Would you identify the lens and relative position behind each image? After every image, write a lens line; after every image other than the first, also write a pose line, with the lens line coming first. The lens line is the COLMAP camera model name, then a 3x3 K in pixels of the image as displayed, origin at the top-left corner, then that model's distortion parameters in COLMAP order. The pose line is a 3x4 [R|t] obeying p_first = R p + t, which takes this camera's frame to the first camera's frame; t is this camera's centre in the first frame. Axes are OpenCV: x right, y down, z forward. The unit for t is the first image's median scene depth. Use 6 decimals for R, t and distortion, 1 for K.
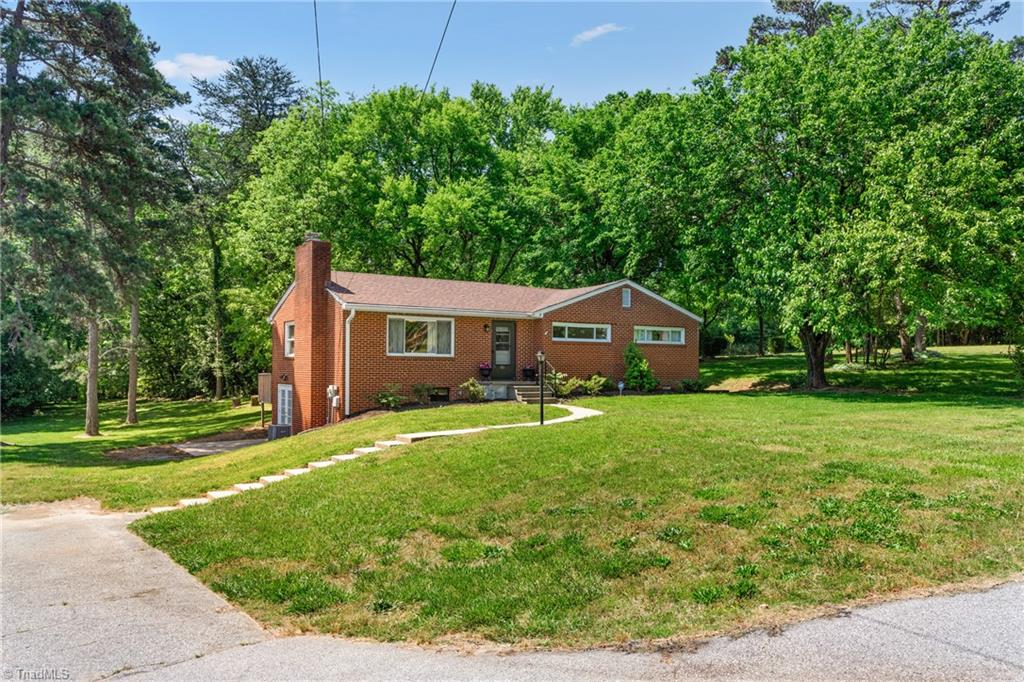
lens RADIAL K [[784.5, 0, 512.0], [0, 784.5, 341.0], [0, 0, 1]] dist [-0.052774, -0.000755]
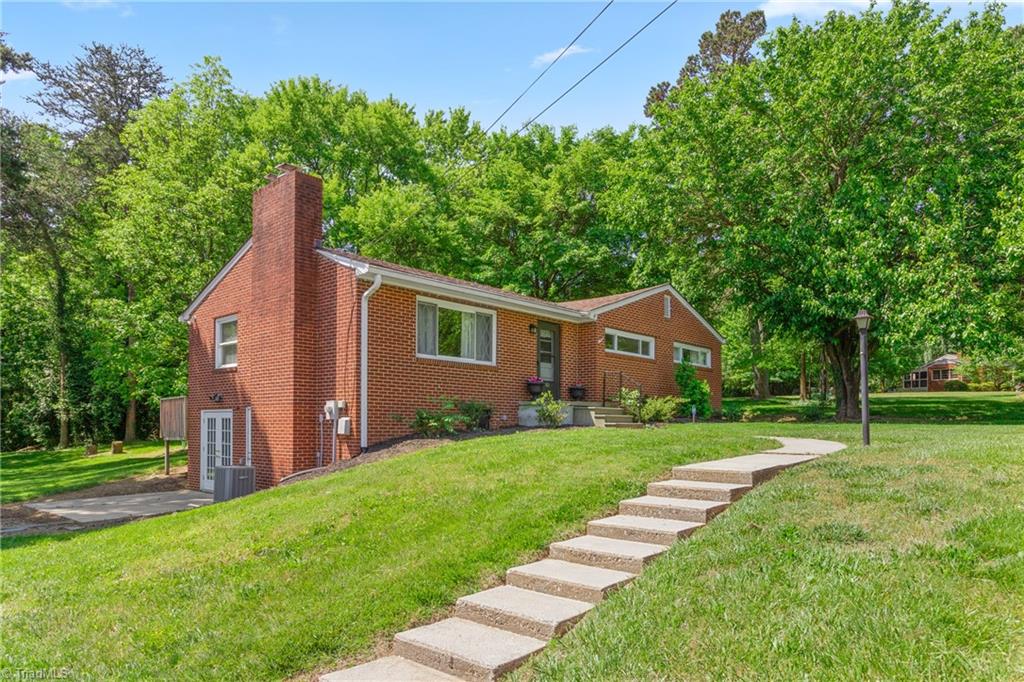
lens RADIAL K [[666.7, 0, 511.9], [0, 666.7, 406.3], [0, 0, 1]] dist [-0.006588, -0.019393]
pose [[0.965873, 0.007291, 0.258915, -0.191211], [-0.008443, 0.999959, 0.003339, 0.048428], [-0.258880, -0.005411, 0.965894, 0.374759]]
